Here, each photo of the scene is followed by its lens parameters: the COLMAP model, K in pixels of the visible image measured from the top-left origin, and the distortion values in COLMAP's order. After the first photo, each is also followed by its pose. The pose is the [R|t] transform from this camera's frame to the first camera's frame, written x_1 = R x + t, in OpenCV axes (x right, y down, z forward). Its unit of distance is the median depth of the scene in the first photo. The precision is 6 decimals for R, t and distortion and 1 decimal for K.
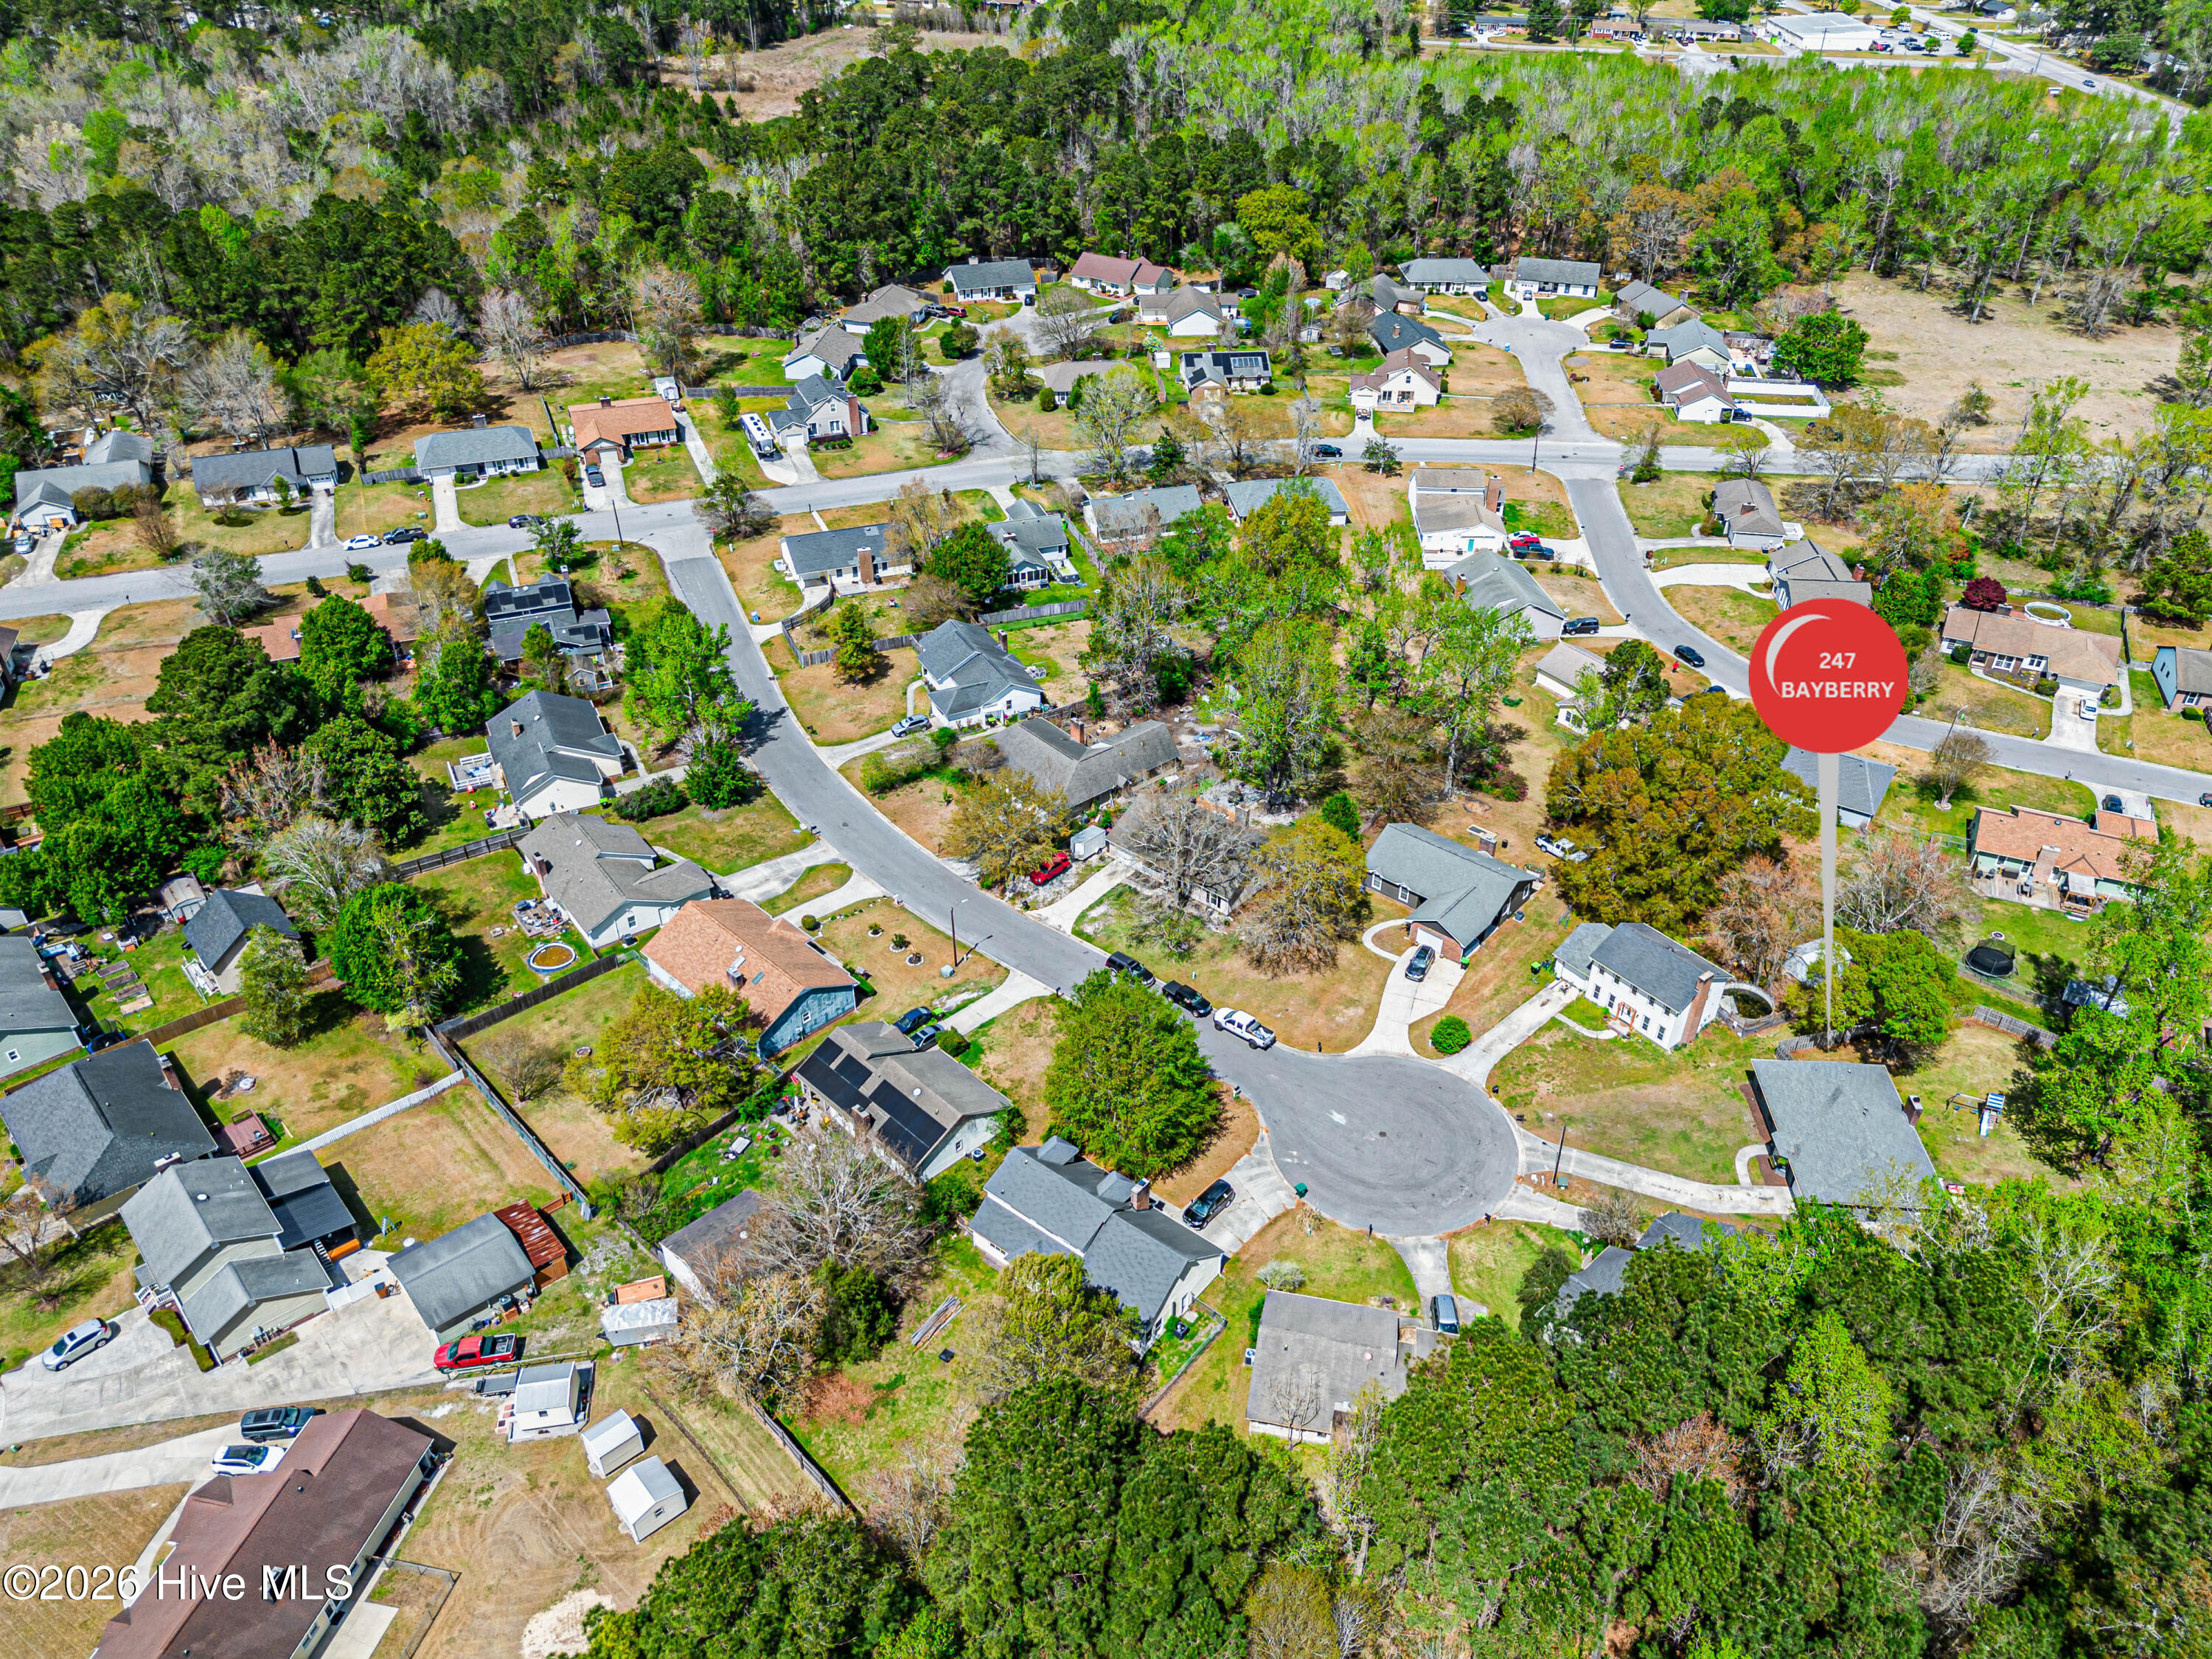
lens RADIAL K [[1620.8, 0, 1154.6], [0, 1620.8, 876.9], [0, 0, 1]] dist [0.079457, -0.075188]
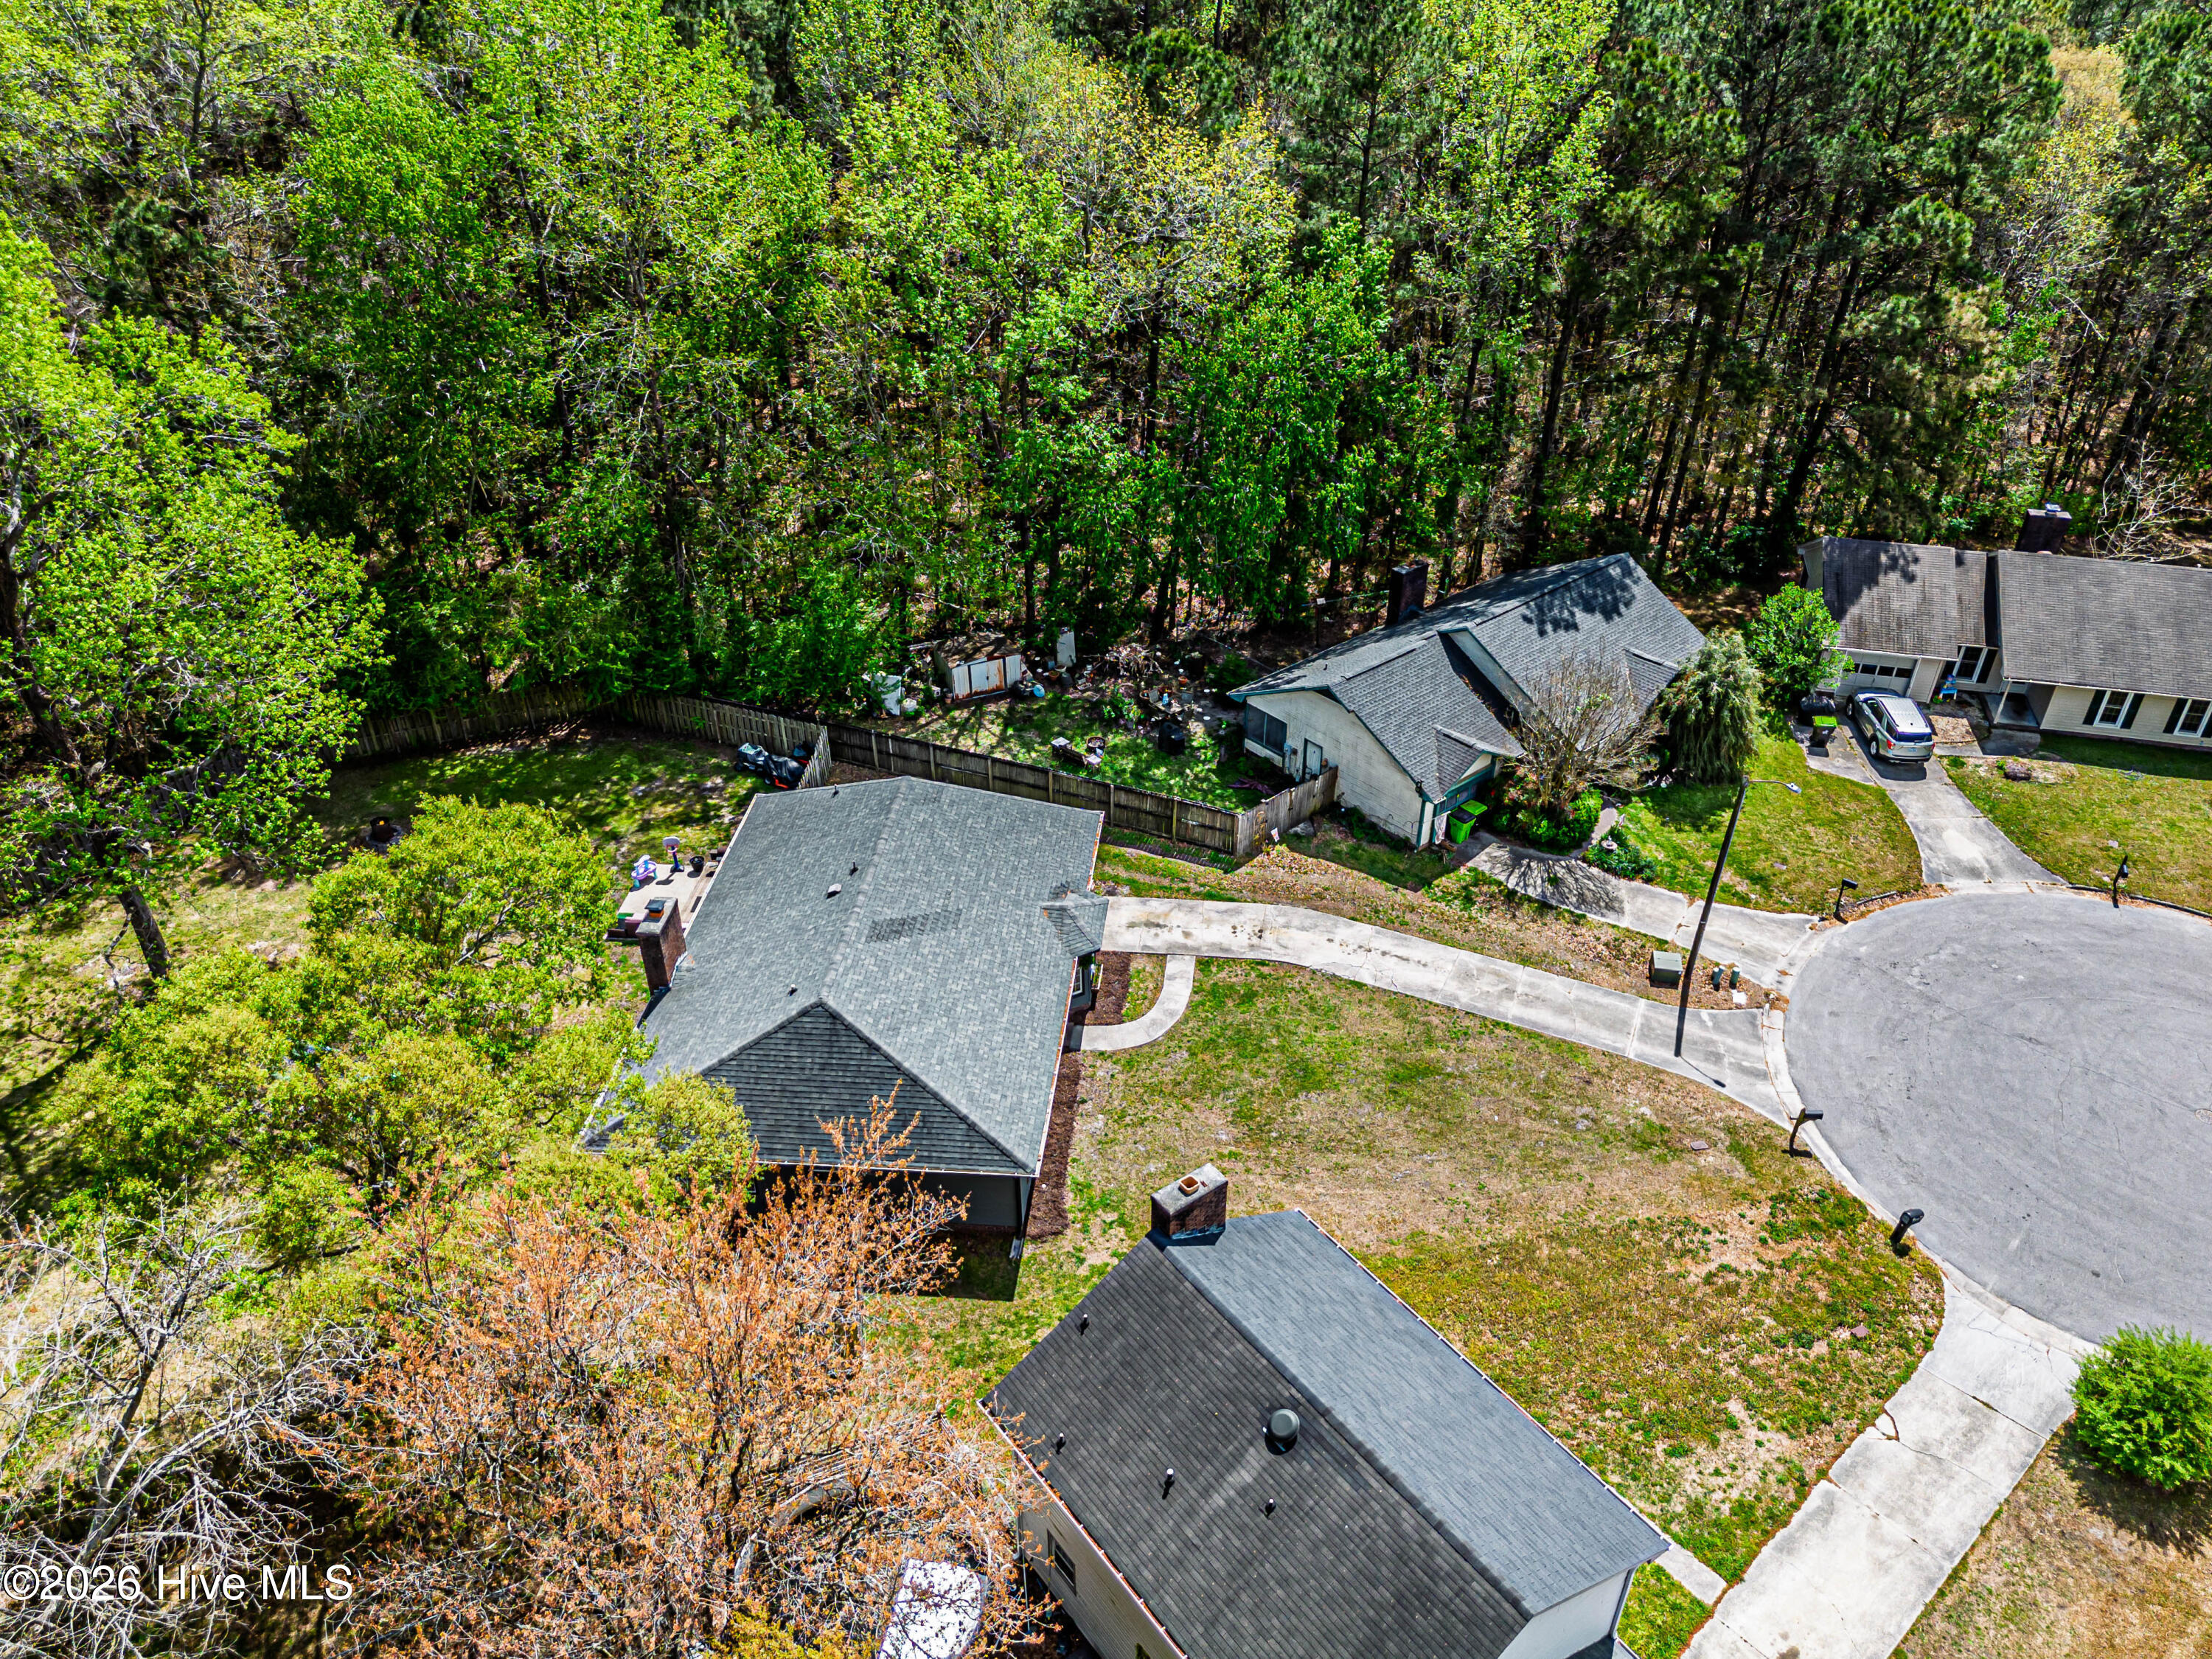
lens RADIAL K [[1620.8, 0, 1154.6], [0, 1620.8, 876.9], [0, 0, 1]] dist [0.079457, -0.075188]
pose [[-0.999005, -0.044359, -0.004579, 0.194003], [-0.018442, 0.317459, 0.948093, -0.094145], [-0.040603, 0.947234, -0.317961, 0.578757]]
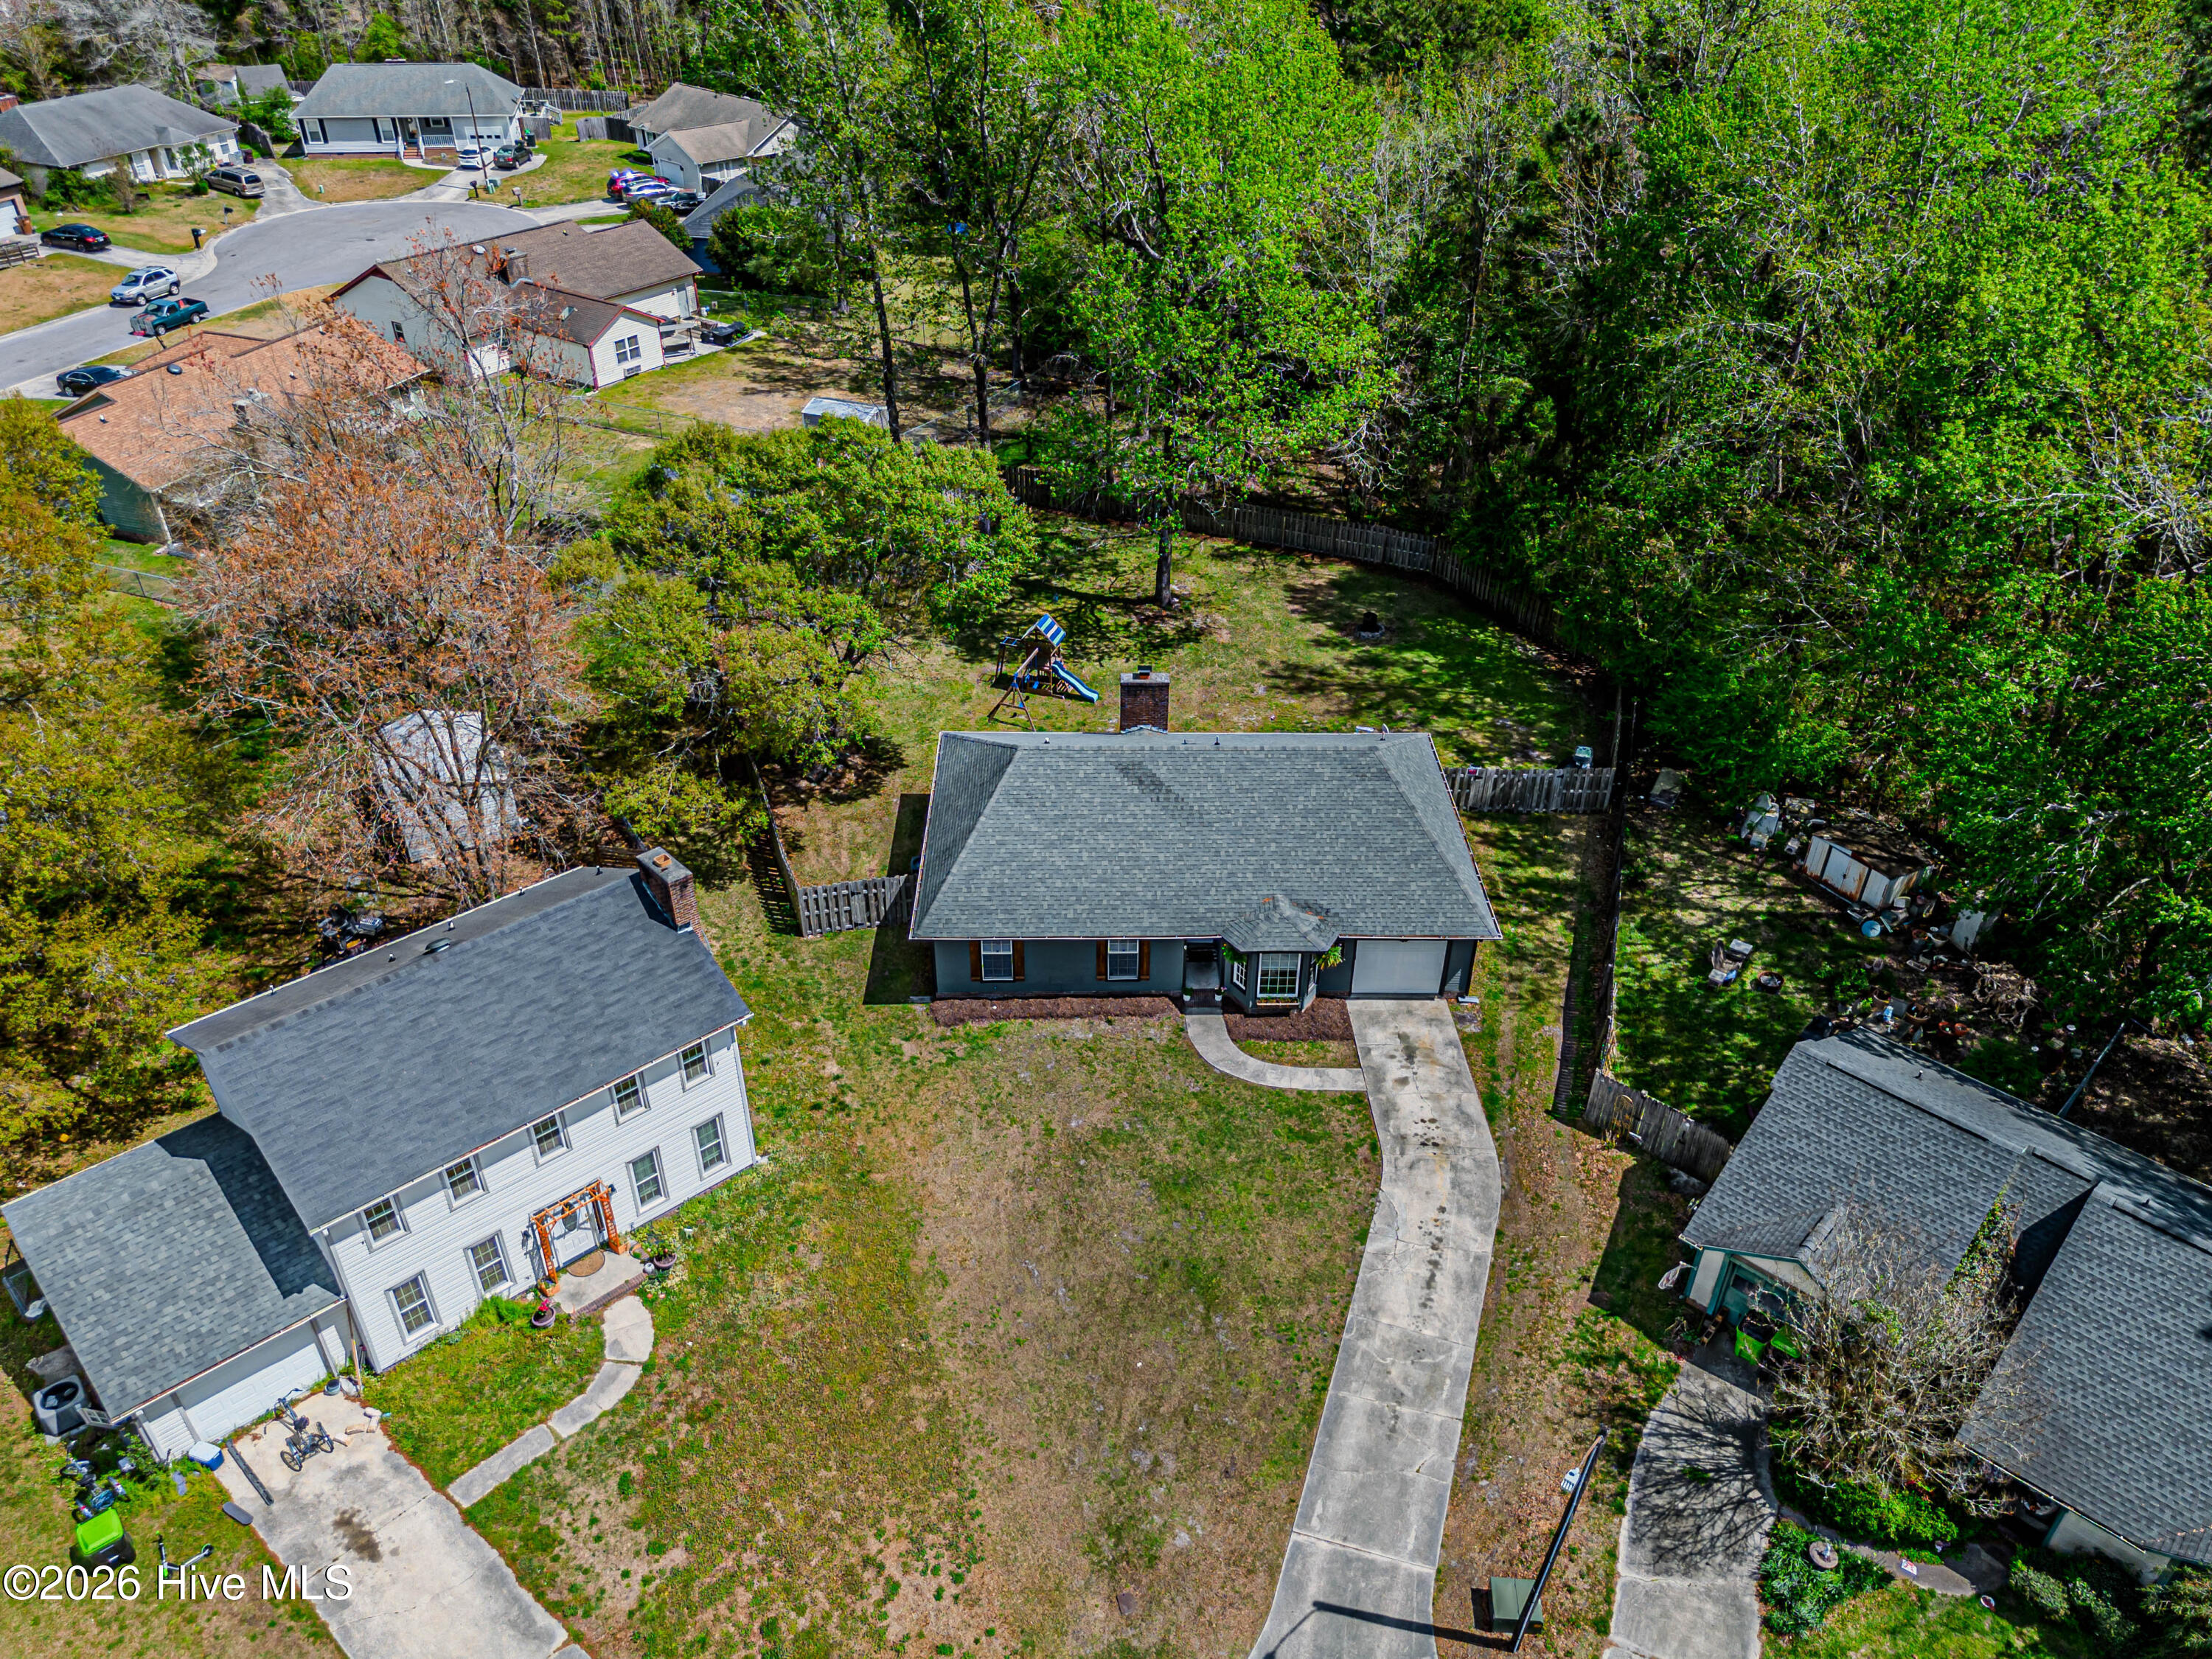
lens RADIAL K [[1609.1, 0, 1150.5], [0, 1609.1, 873.9], [0, 0, 1]] dist [0.080456, -0.070838]
pose [[-0.080341, -0.588940, 0.804173, 0.065871], [0.567646, 0.636141, 0.522592, -0.018080], [-0.819343, 0.498472, 0.283201, 0.483236]]
